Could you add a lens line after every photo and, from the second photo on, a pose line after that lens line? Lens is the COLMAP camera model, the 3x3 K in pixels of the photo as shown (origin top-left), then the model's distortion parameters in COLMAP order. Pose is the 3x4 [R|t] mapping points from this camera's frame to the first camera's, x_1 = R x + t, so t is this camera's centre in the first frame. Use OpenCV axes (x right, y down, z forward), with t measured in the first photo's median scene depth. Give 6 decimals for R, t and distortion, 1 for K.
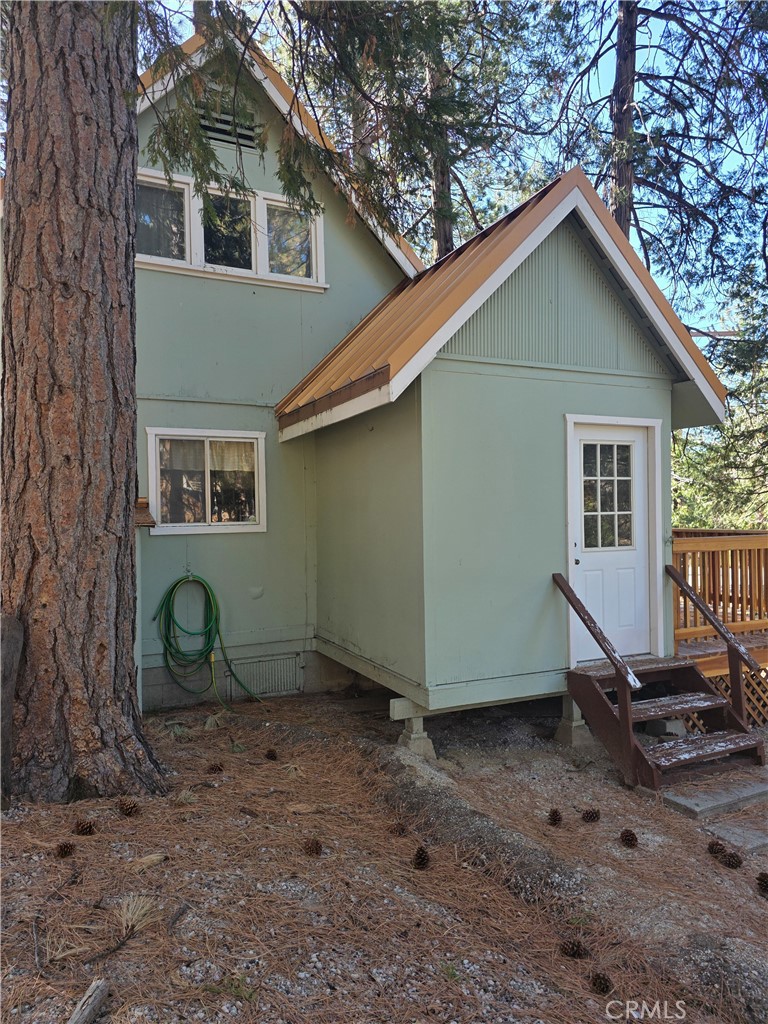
lens RADIAL K [[694.9, 0, 394.1], [0, 694.9, 511.8], [0, 0, 1]] dist [0.077559, -0.075020]
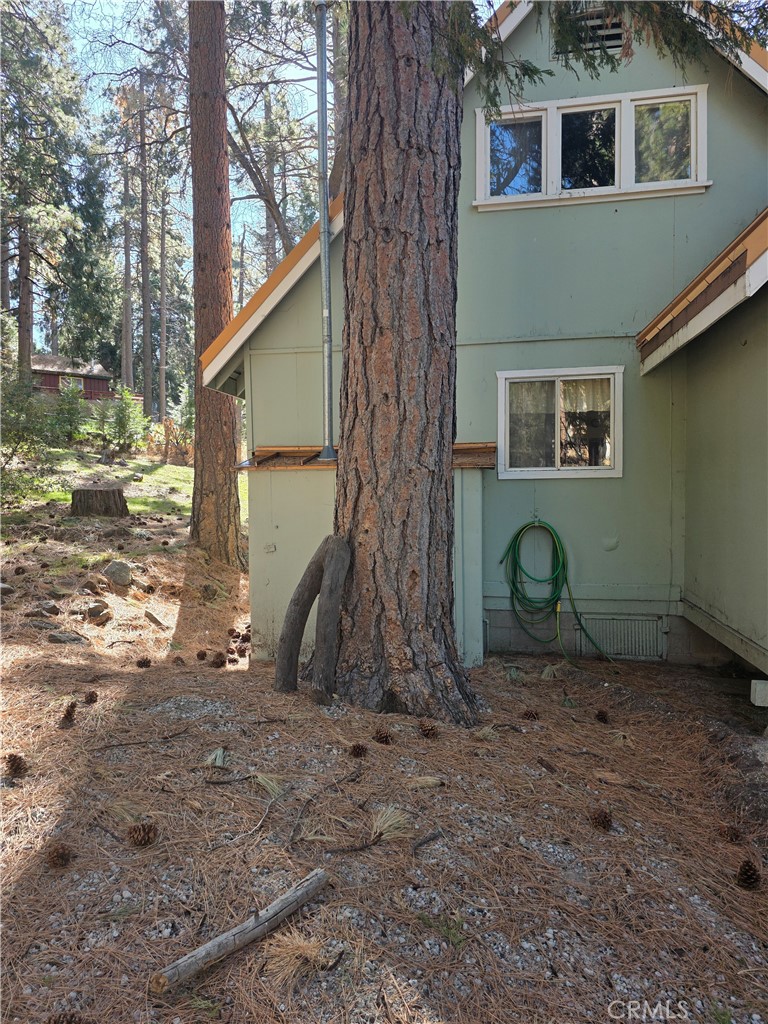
lens RADIAL K [[694.9, 0, 373.7], [0, 694.9, 504.3], [0, 0, 1]] dist [0.077559, -0.075020]
pose [[0.811219, 0.022143, -0.584323, 0.139413], [-0.000669, 0.999317, 0.036940, 0.048941], [0.584742, -0.029576, 0.810680, 0.125267]]
